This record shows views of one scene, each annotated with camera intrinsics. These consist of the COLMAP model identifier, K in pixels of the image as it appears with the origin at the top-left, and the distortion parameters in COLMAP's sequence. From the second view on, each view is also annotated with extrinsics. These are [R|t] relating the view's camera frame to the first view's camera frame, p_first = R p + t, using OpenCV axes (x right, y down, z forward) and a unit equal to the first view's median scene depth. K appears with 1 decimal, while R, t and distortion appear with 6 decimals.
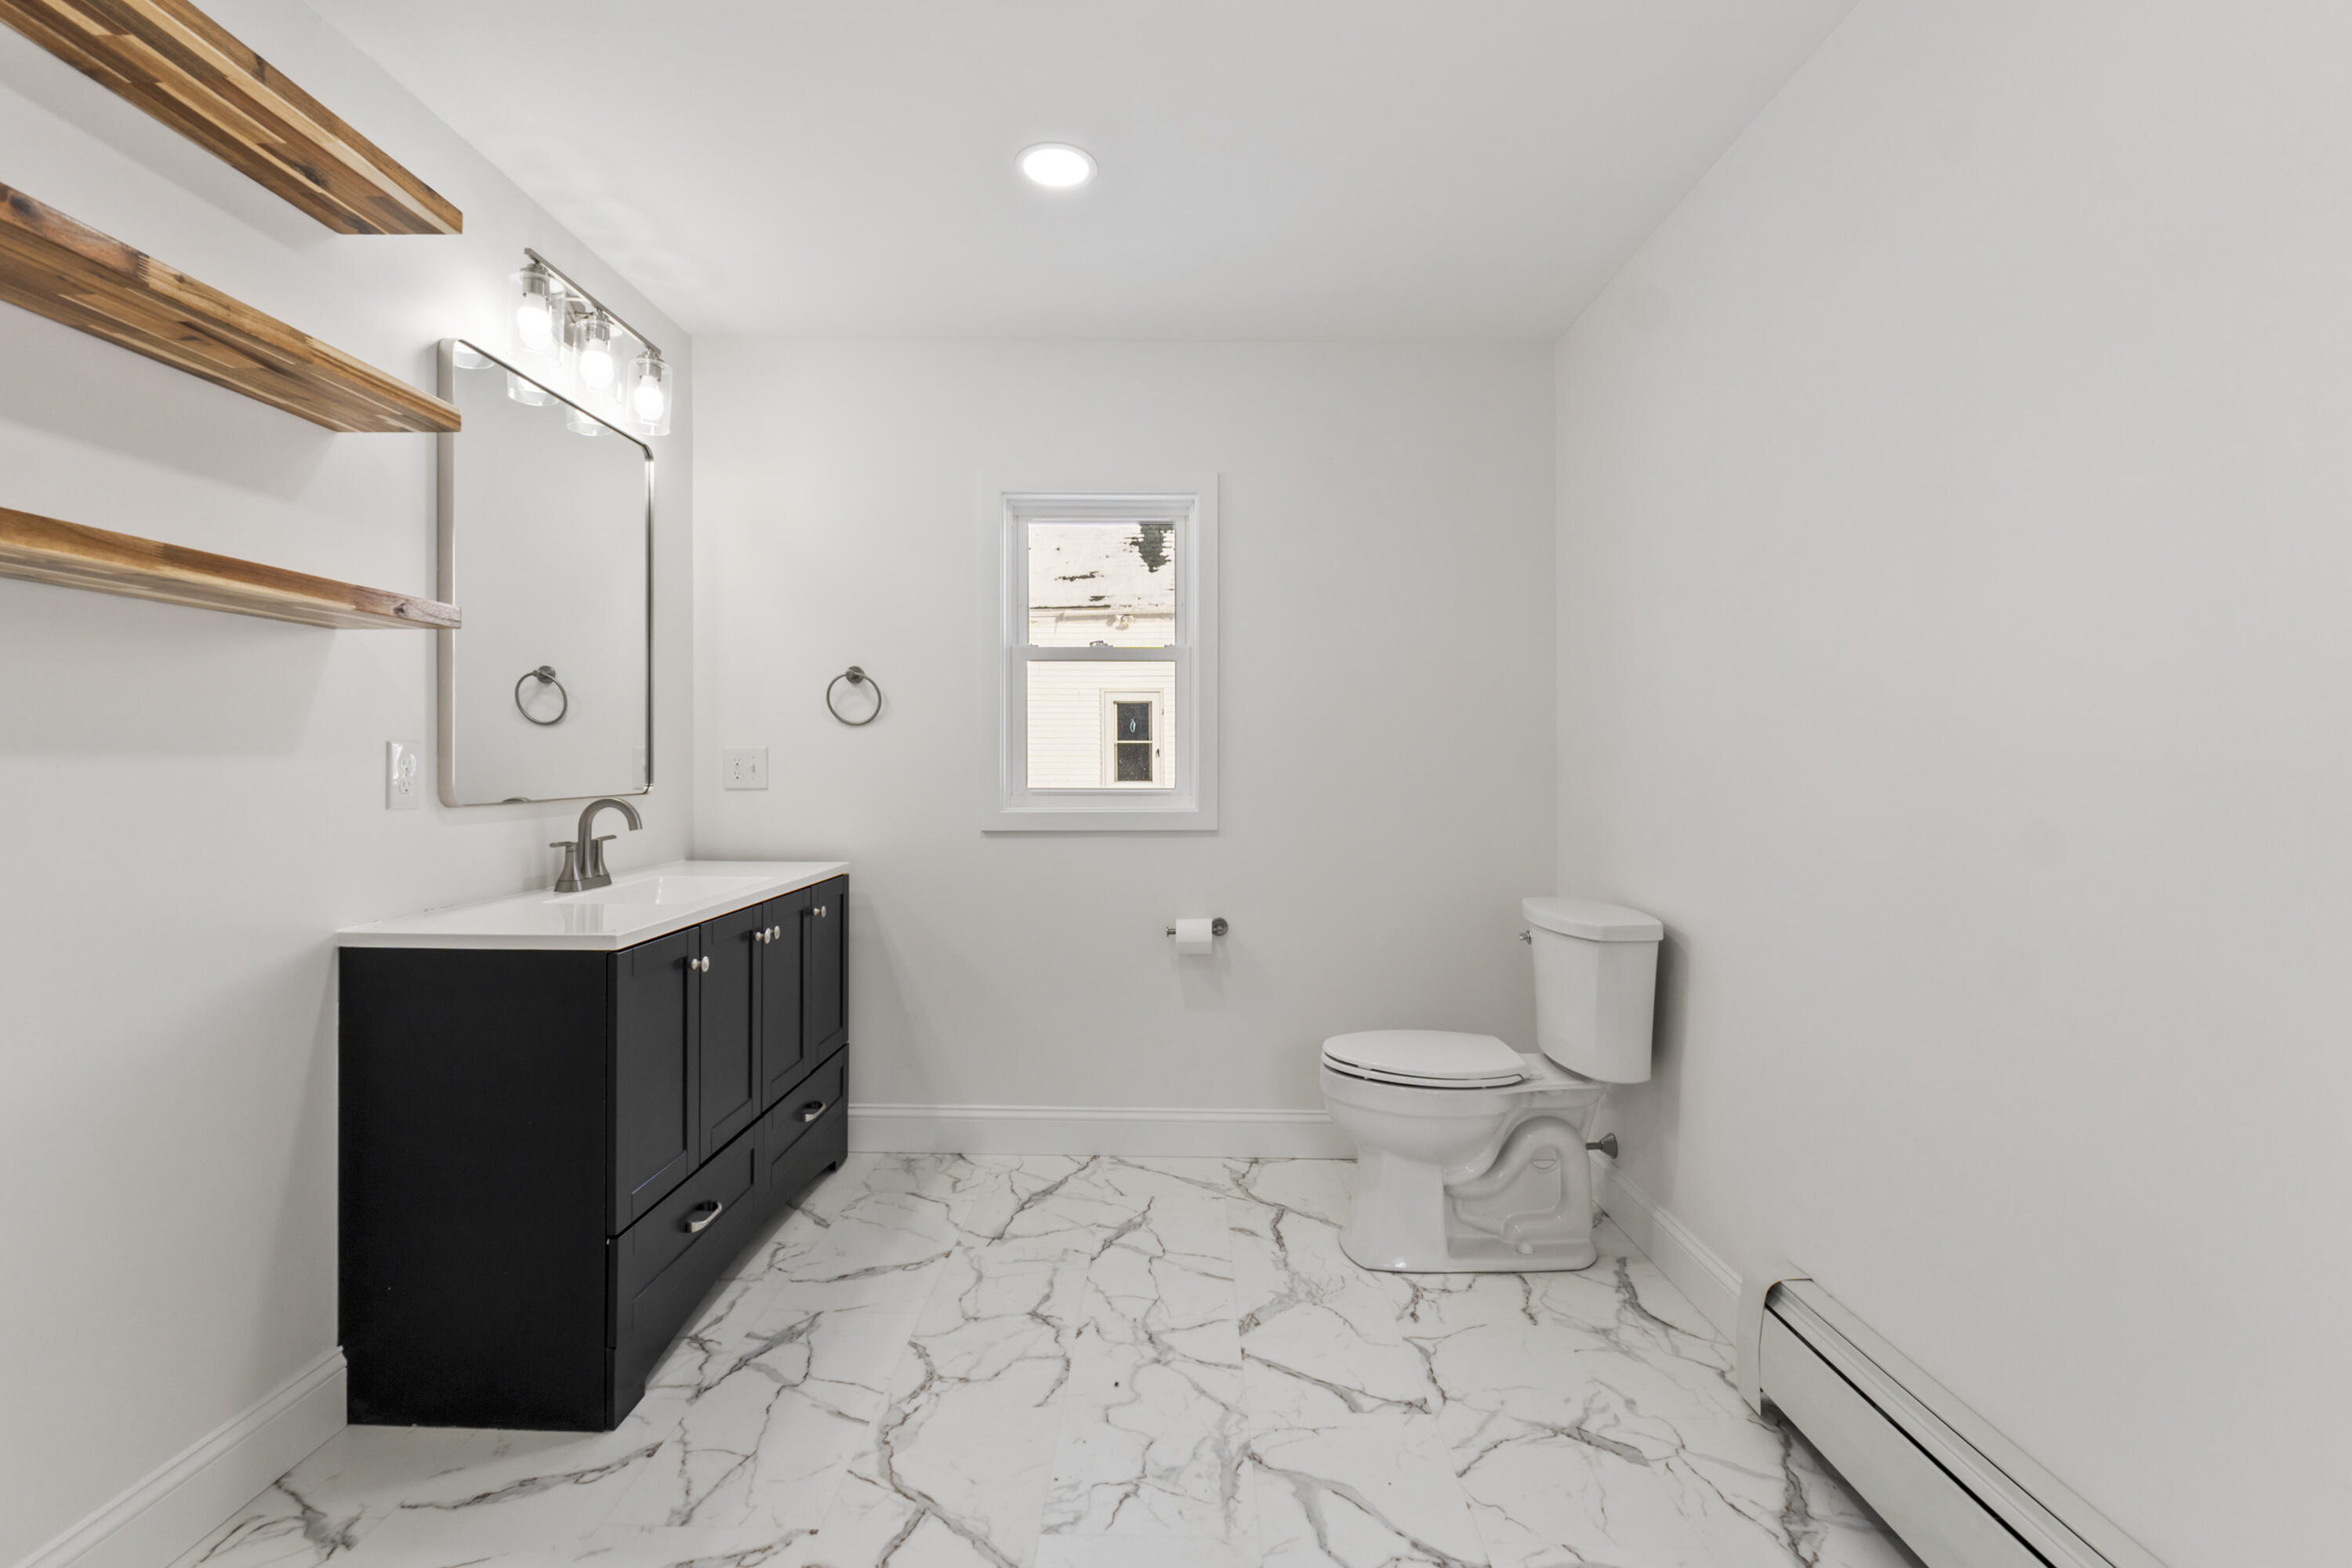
lens RADIAL K [[1066.5, 0, 1162.5], [0, 1066.5, 780.9], [0, 0, 1]] dist [0.000424, 0.000141]
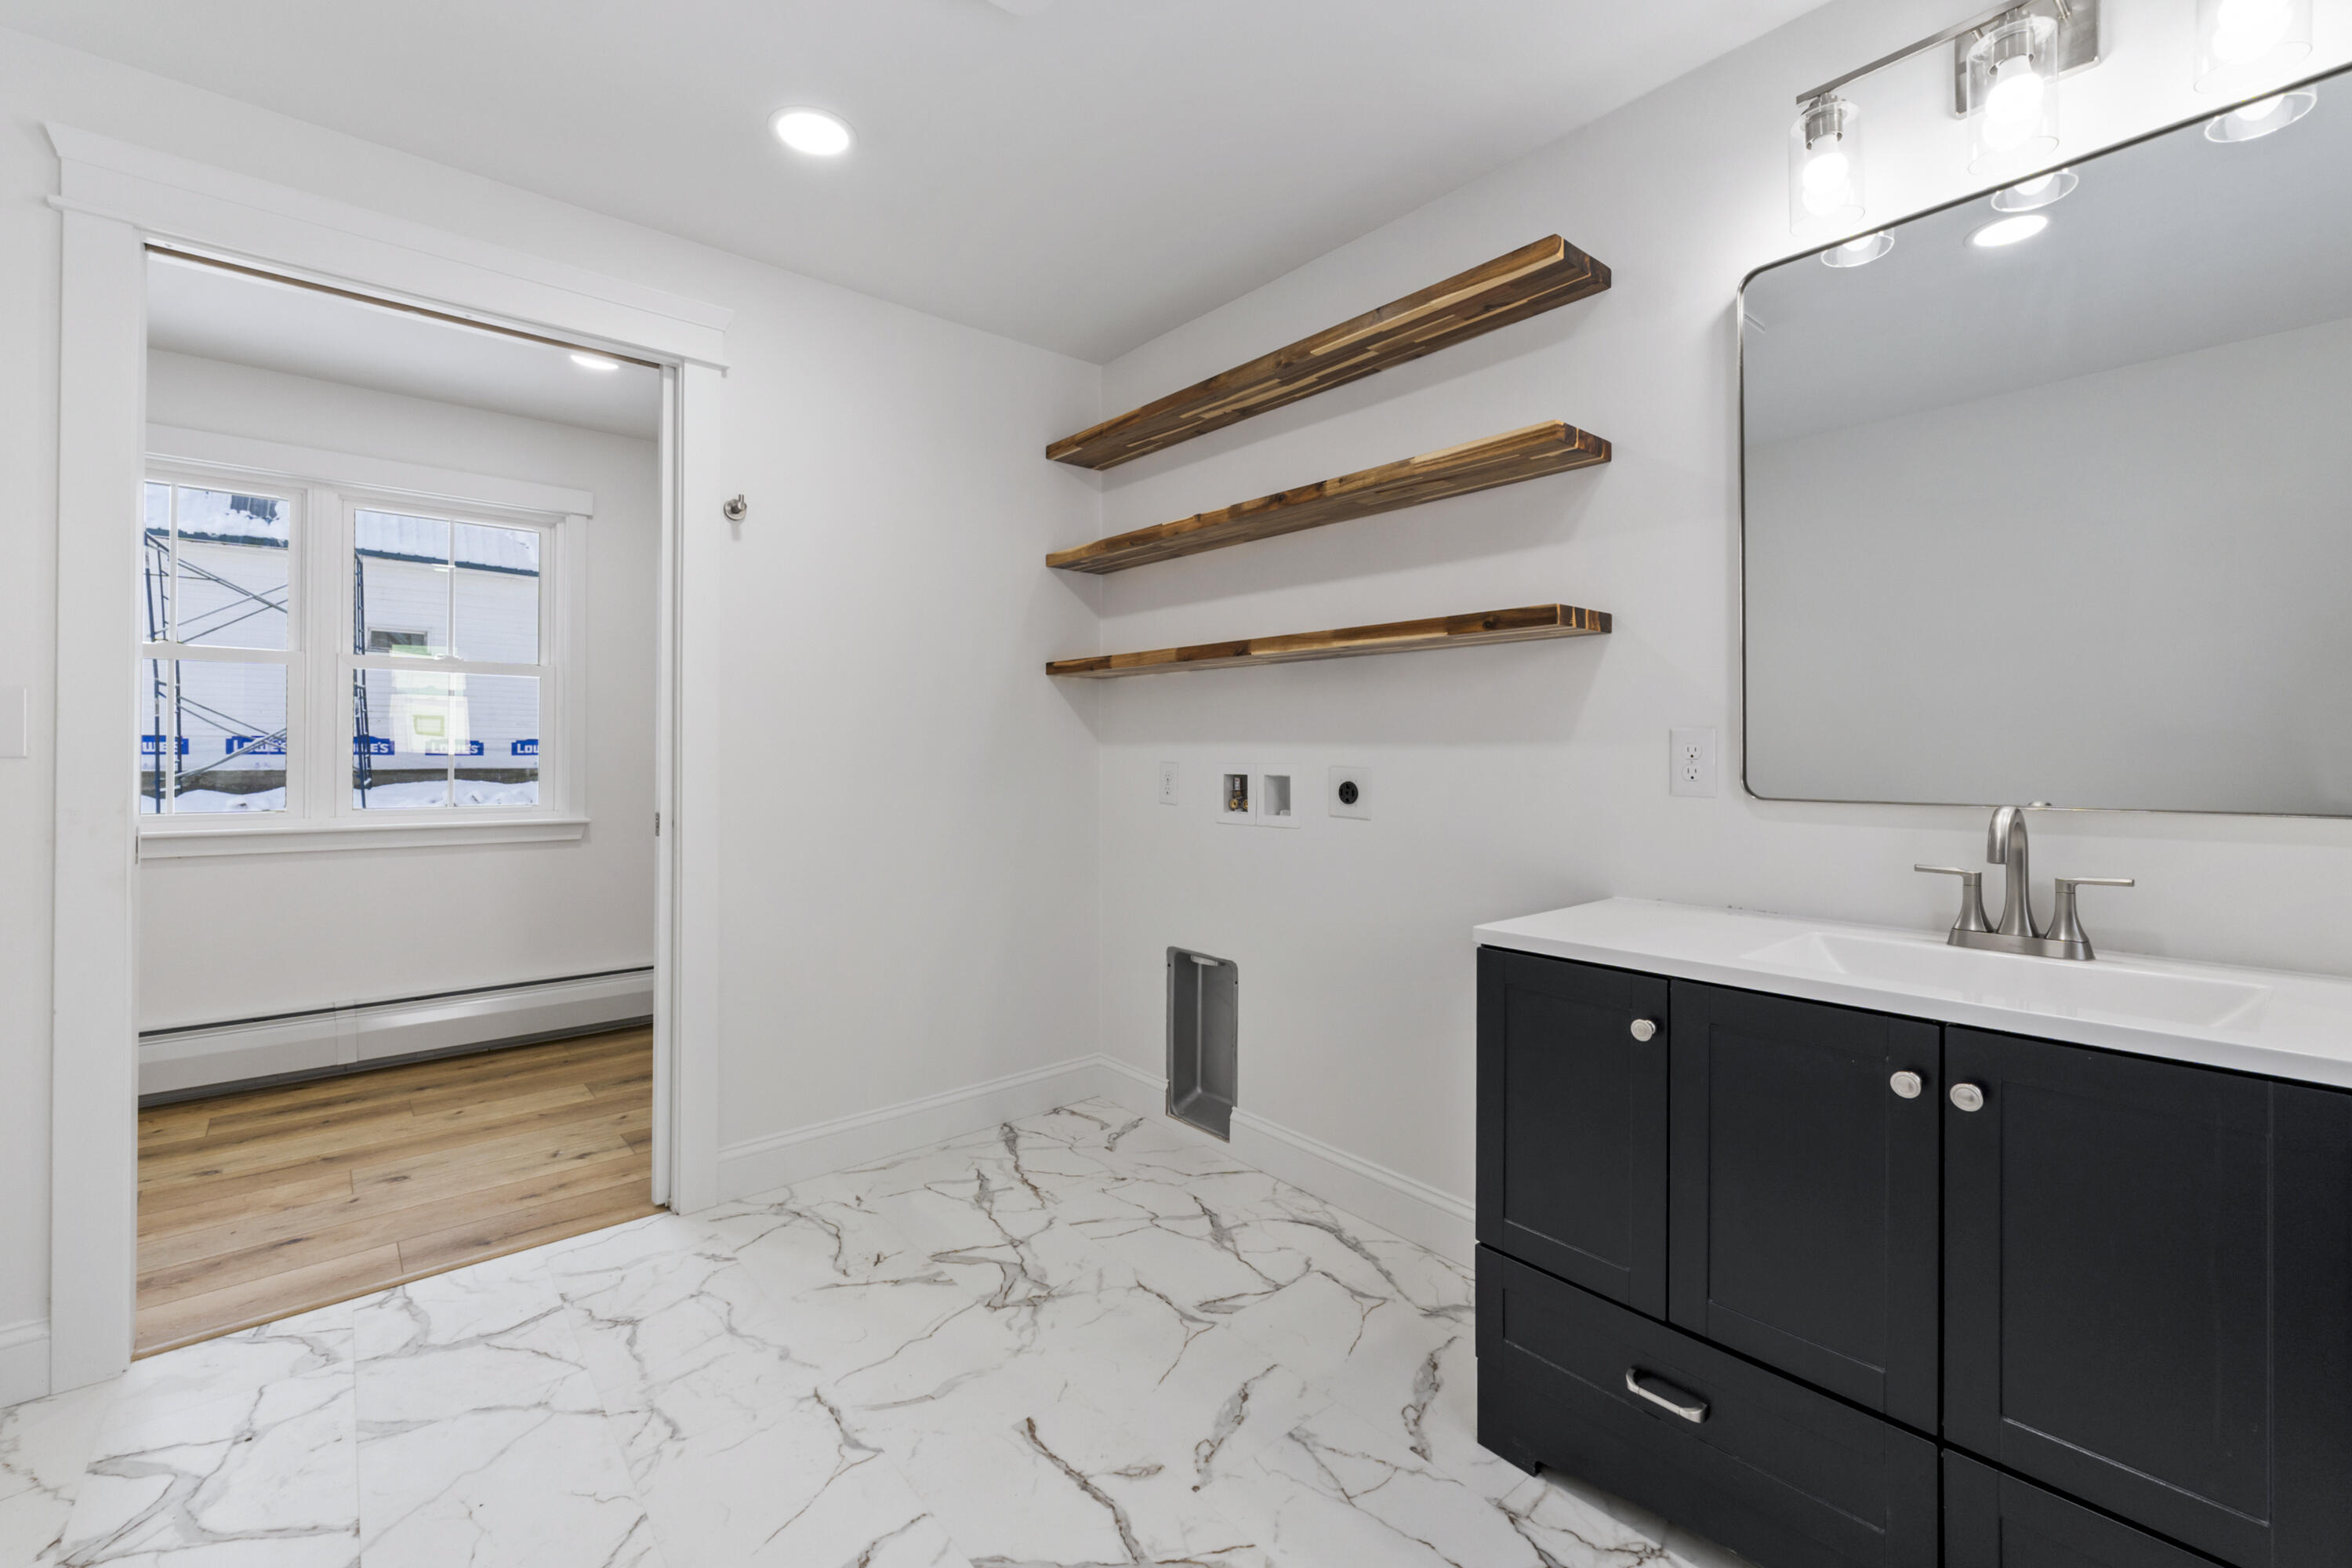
lens RADIAL K [[1005.6, 0, 1164.1], [0, 1005.6, 740.5], [0, 0, 1]] dist [-0.000477, -0.000219]
pose [[-0.756369, -0.019488, -0.653855, 0.334600], [-0.026750, 0.999641, 0.001150, -0.015002], [0.653598, 0.018361, -0.756619, 1.660711]]
